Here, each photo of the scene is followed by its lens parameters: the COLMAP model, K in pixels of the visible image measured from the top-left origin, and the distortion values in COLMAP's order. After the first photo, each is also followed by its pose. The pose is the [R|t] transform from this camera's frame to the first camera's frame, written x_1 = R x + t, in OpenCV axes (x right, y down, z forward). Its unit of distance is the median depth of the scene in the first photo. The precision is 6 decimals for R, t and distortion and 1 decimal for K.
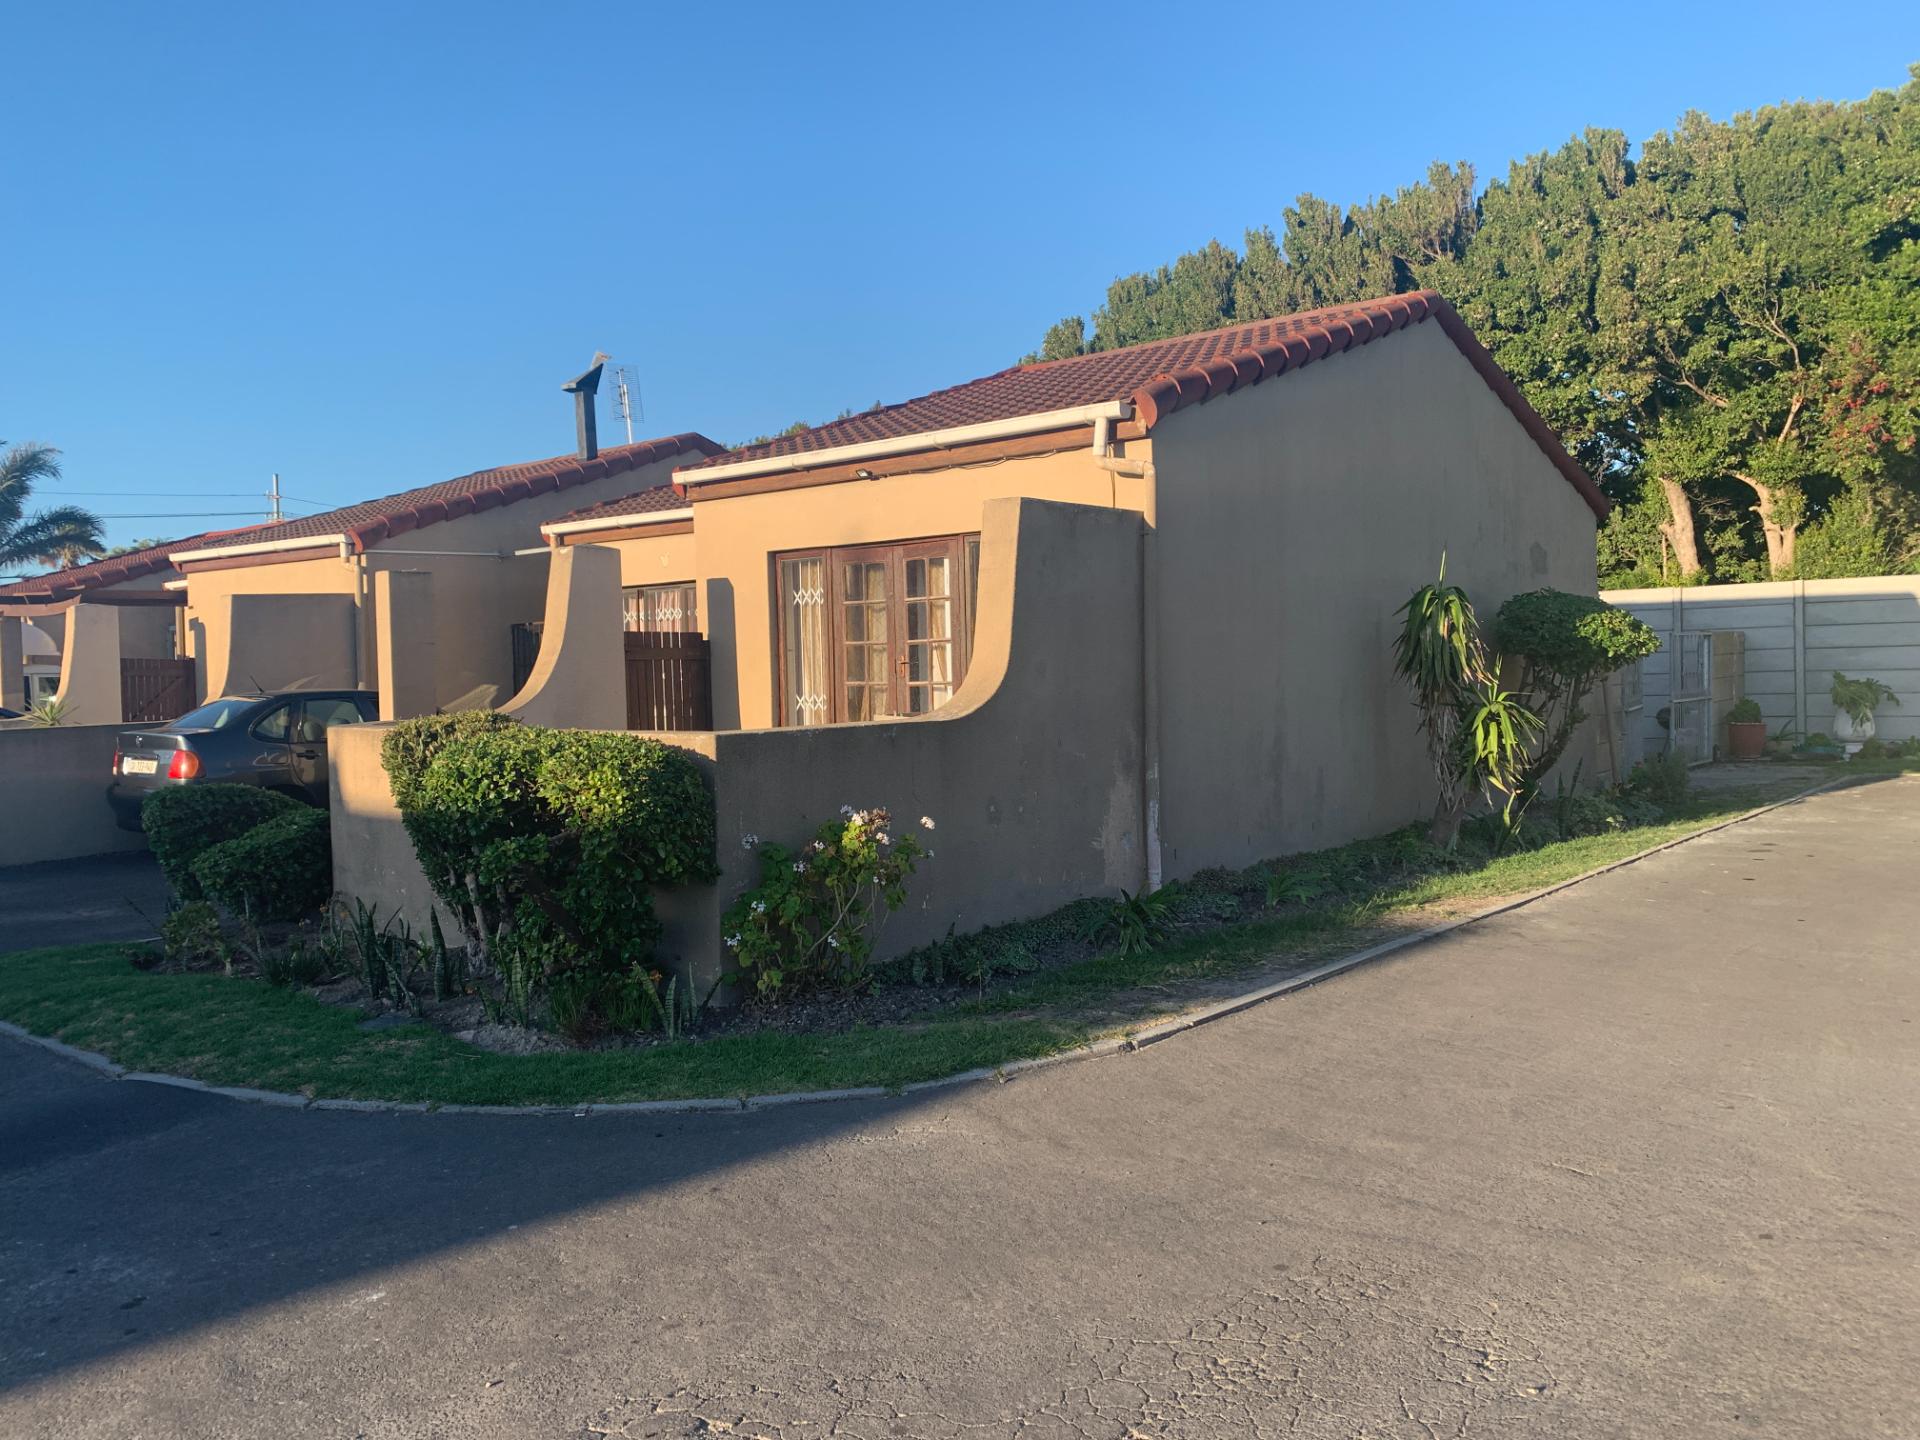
lens RADIAL K [[1476.4, 0, 922.8], [0, 1476.4, 717.1], [0, 0, 1]] dist [0.025003, -0.008869]
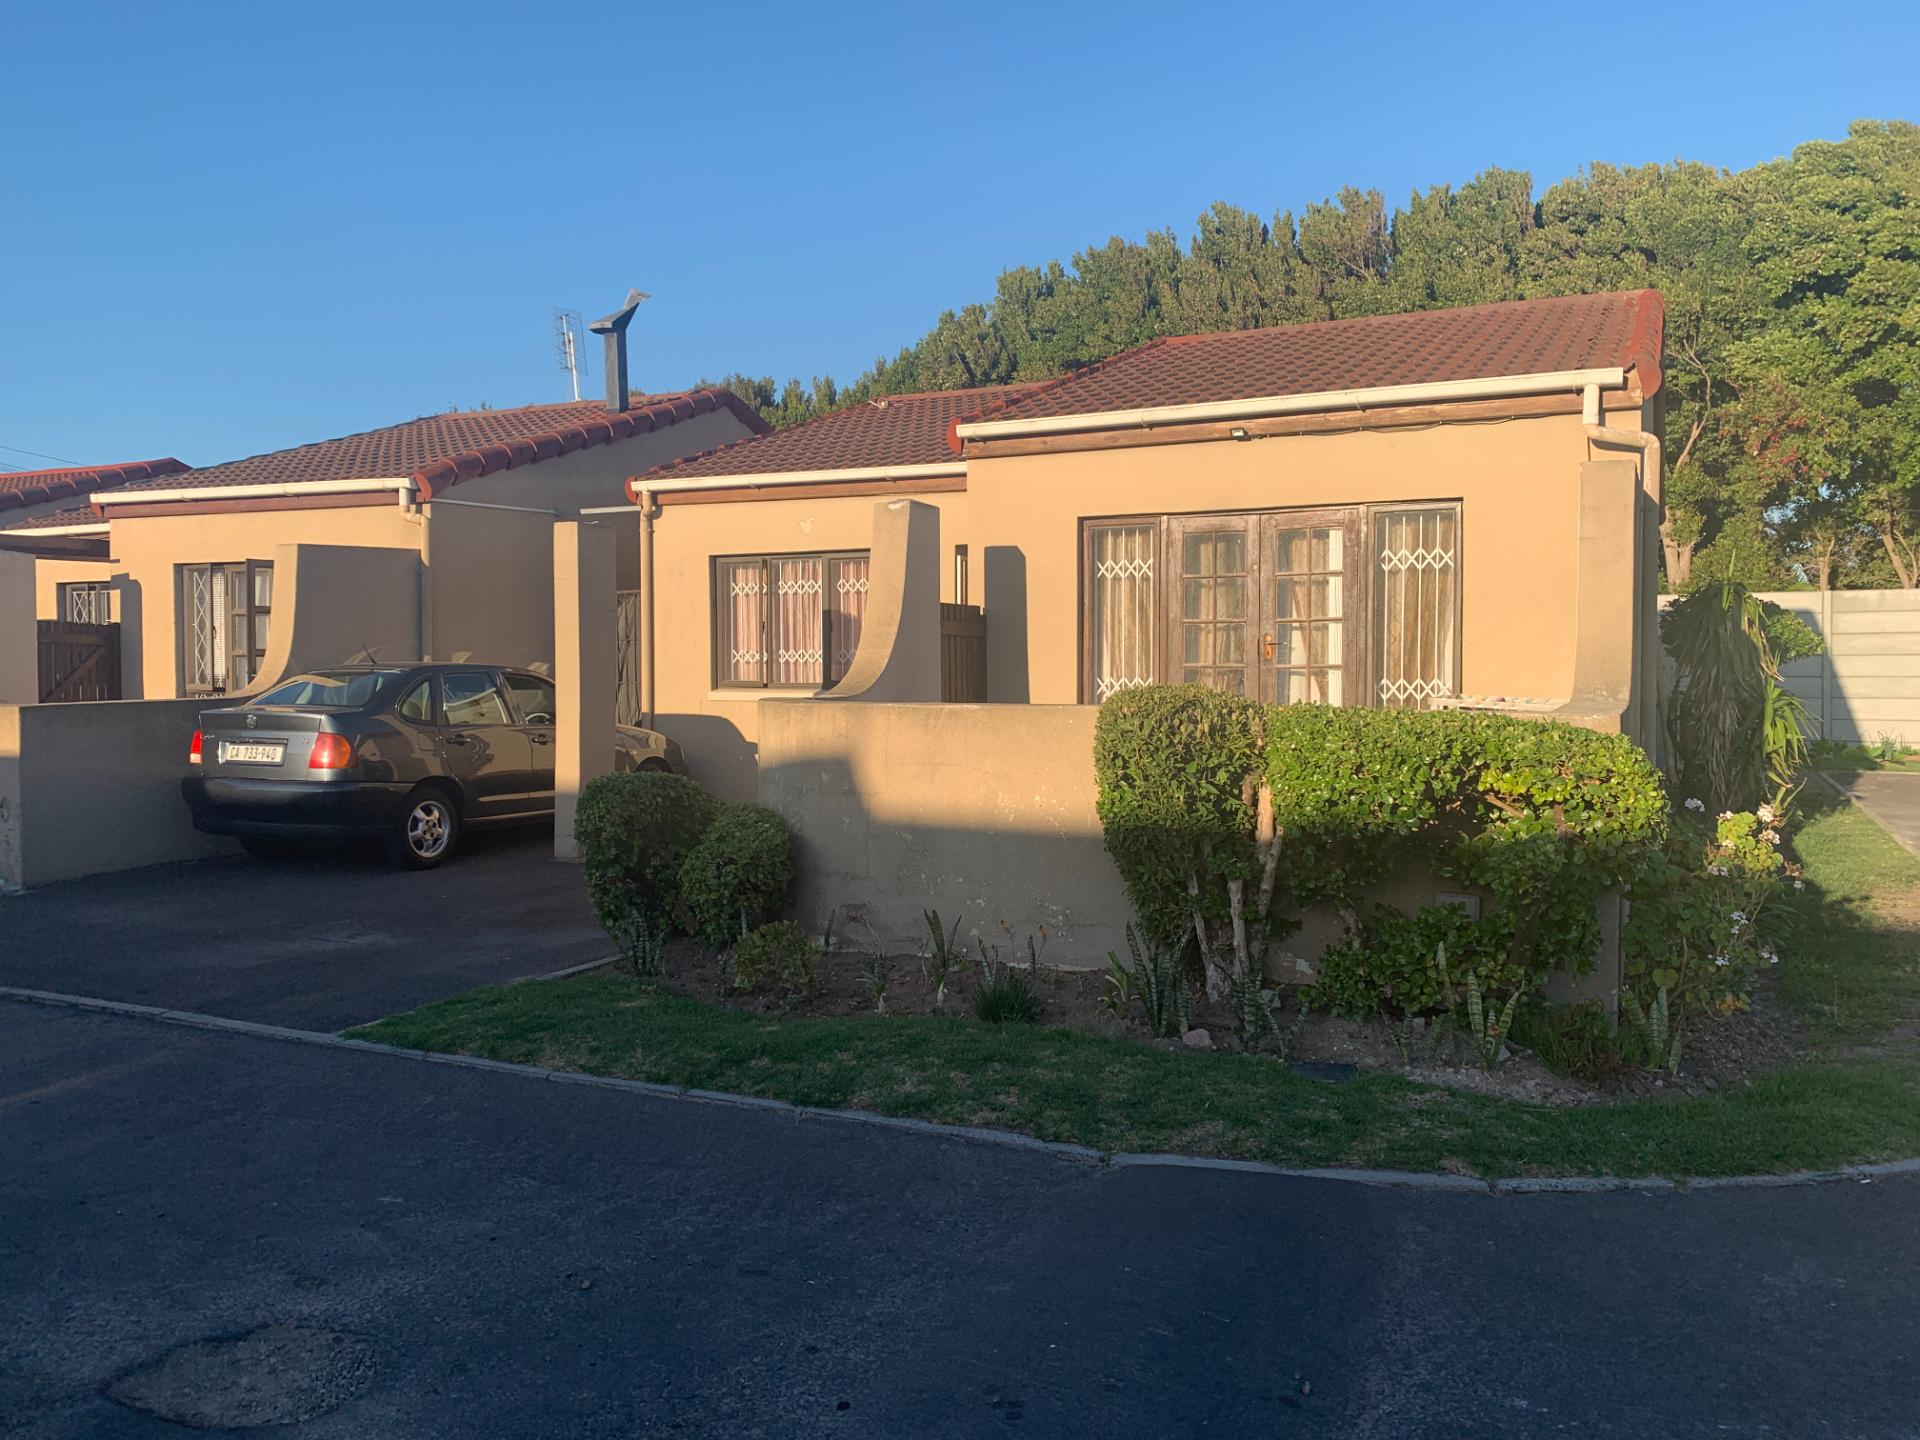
lens RADIAL K [[1483.9, 0, 948.6], [0, 1483.9, 706.3], [0, 0, 1]] dist [0.018013, -0.013457]
pose [[0.968195, 0.014254, 0.249792, -0.355874], [-0.012314, 0.999881, -0.009328, 0.010665], [-0.249895, 0.005955, 0.968255, 0.134648]]
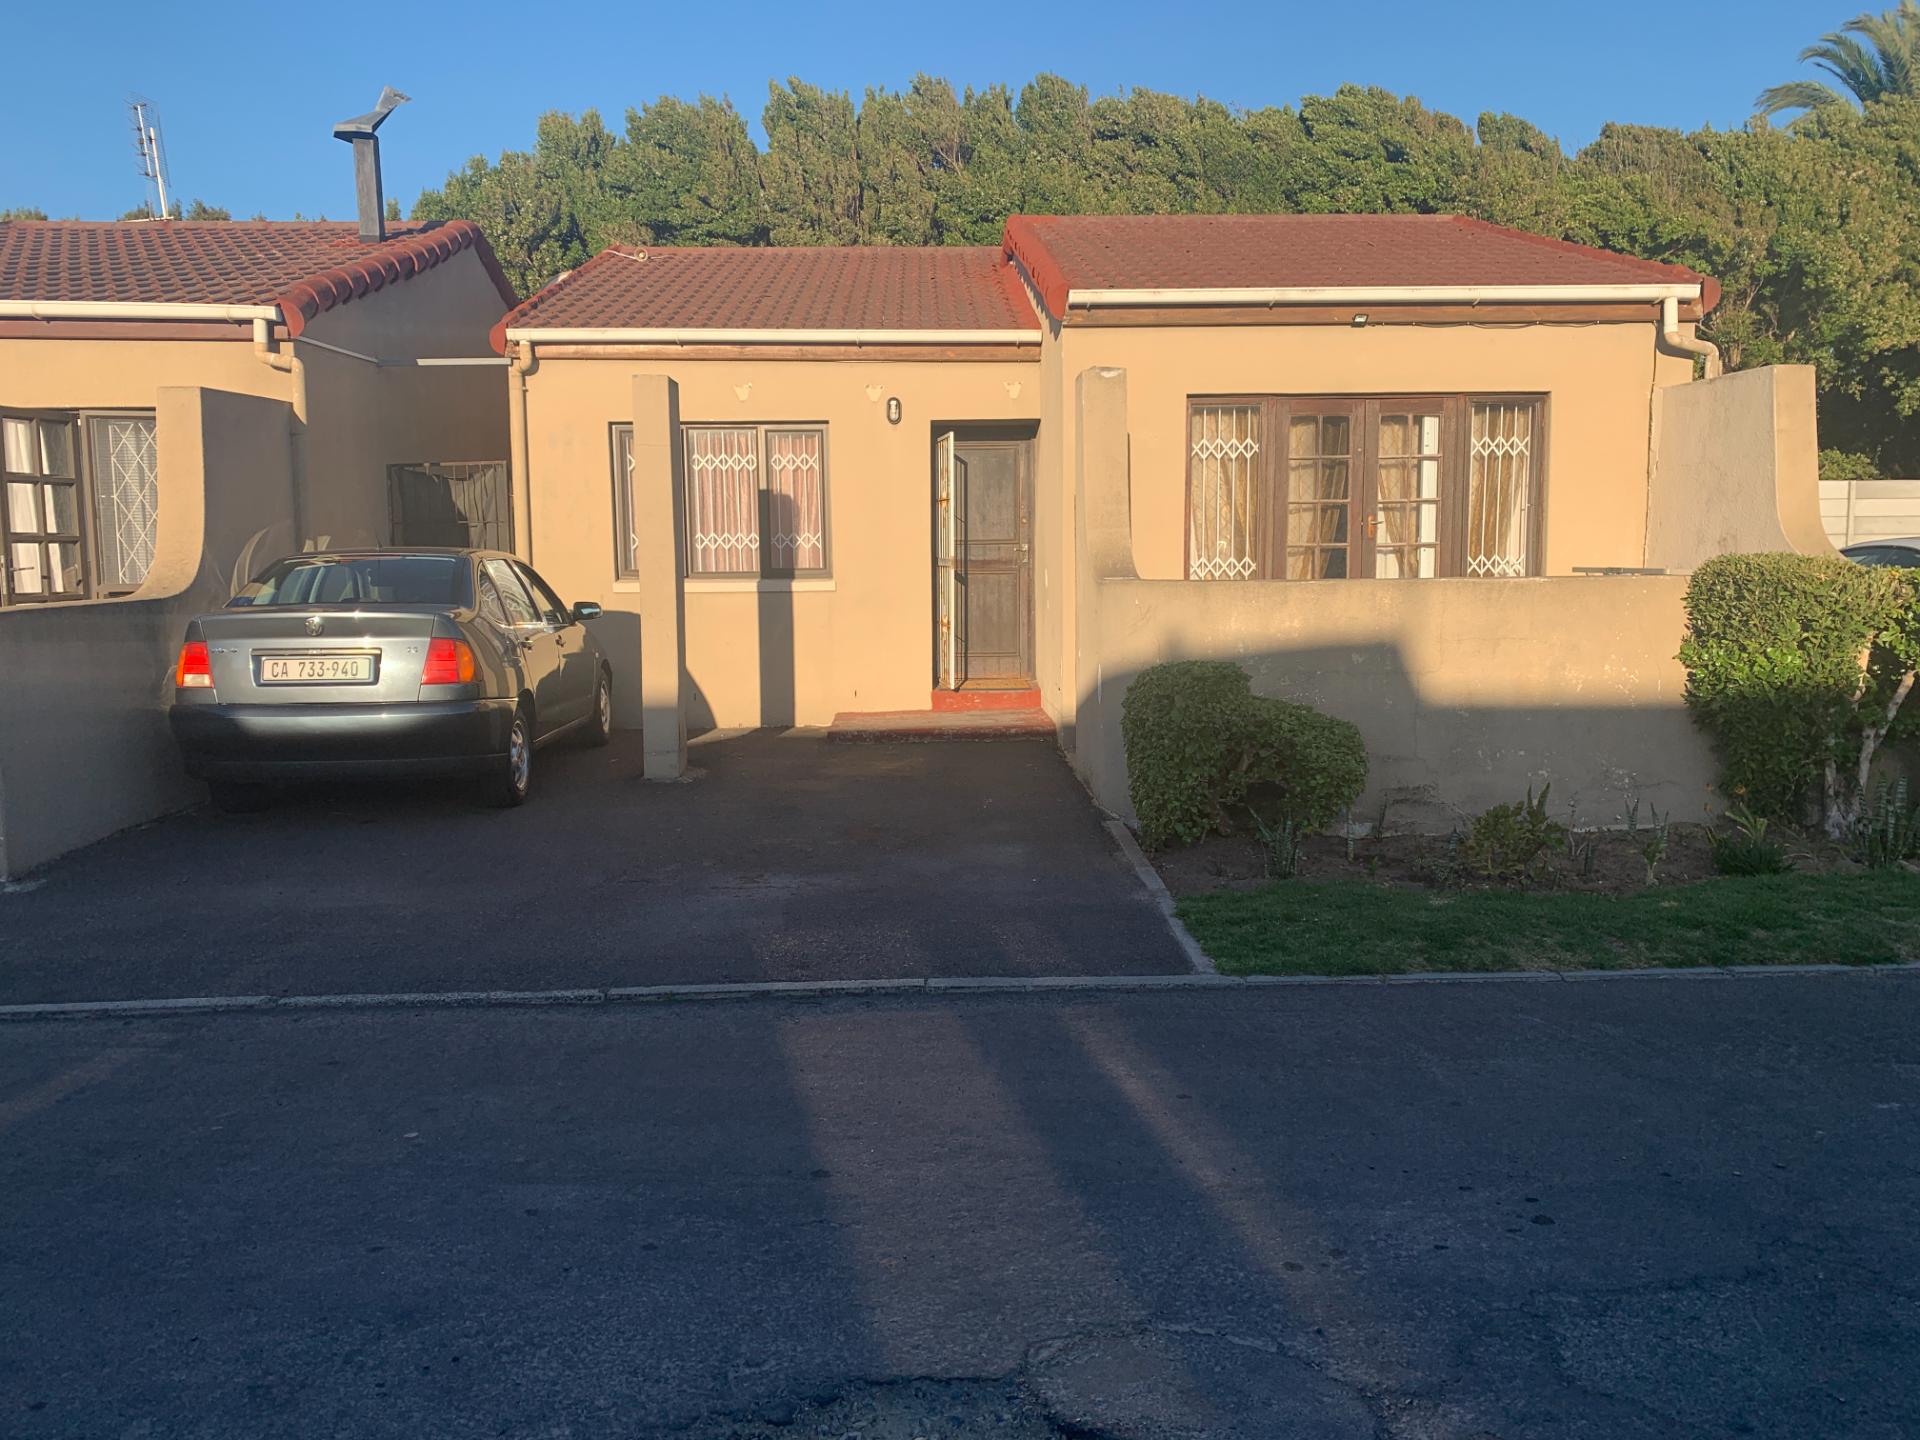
lens RADIAL K [[1480.4, 0, 960.0], [0, 1480.4, 720.0], [0, 0, 1]] dist [-0.008734, -0.001146]
pose [[0.740872, -0.059182, 0.669034, -0.711565], [0.013816, 0.997242, 0.072916, 0.014215], [-0.671504, -0.044778, 0.739647, 0.378834]]
